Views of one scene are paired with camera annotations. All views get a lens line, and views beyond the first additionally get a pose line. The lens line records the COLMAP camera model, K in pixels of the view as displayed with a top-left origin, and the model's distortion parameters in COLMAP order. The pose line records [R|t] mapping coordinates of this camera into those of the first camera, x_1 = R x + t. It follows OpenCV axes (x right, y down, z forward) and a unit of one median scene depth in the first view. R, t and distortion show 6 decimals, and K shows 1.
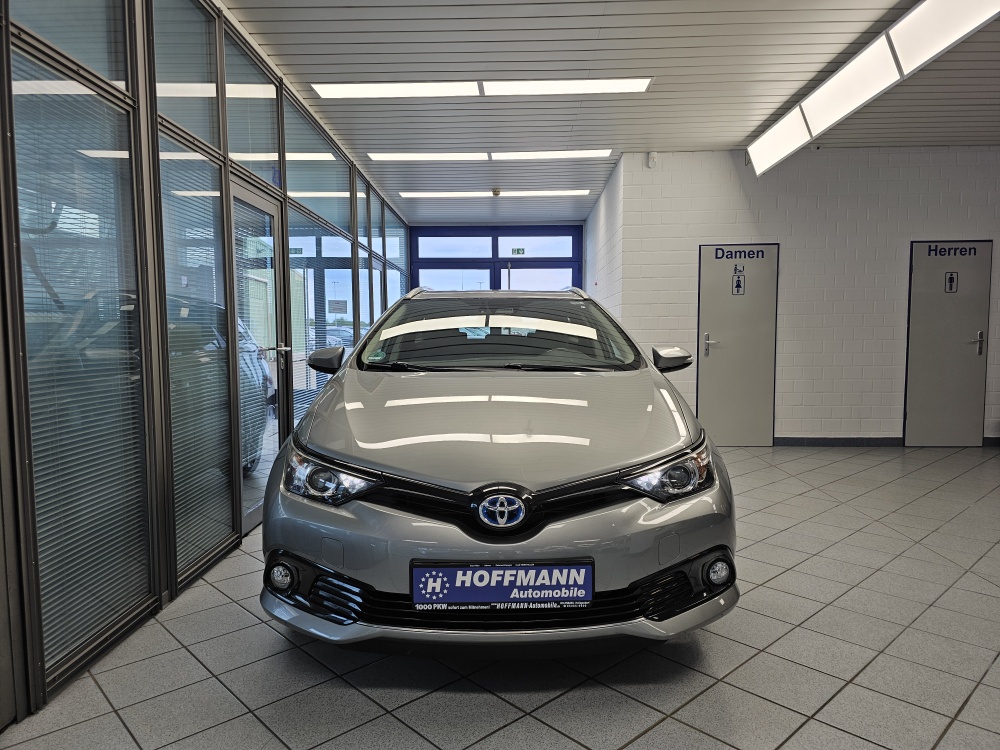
lens RADIAL K [[675.7, 0, 501.3], [0, 675.7, 371.3], [0, 0, 1]] dist [0.050485, -0.061319]
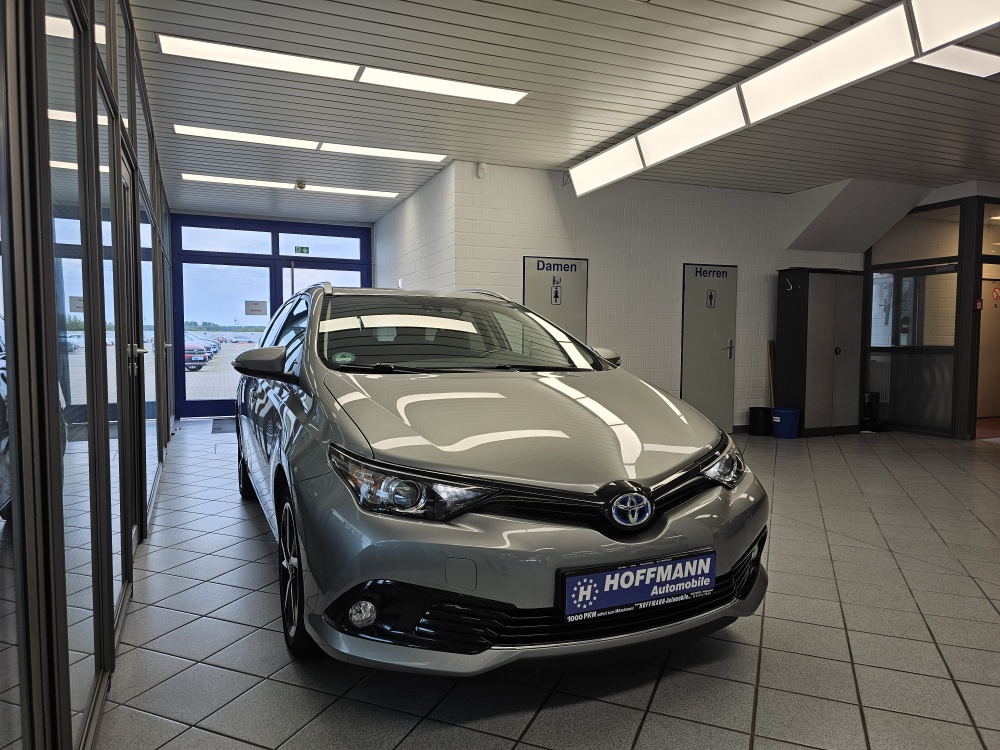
lens RADIAL K [[673.6, 0, 498.0], [0, 673.6, 371.0], [0, 0, 1]] dist [0.080371, -0.102435]
pose [[0.913957, -0.008686, 0.405719, -0.581135], [0.013182, 0.999879, -0.008289, 0.008905], [-0.405598, 0.012924, 0.913960, 0.169700]]
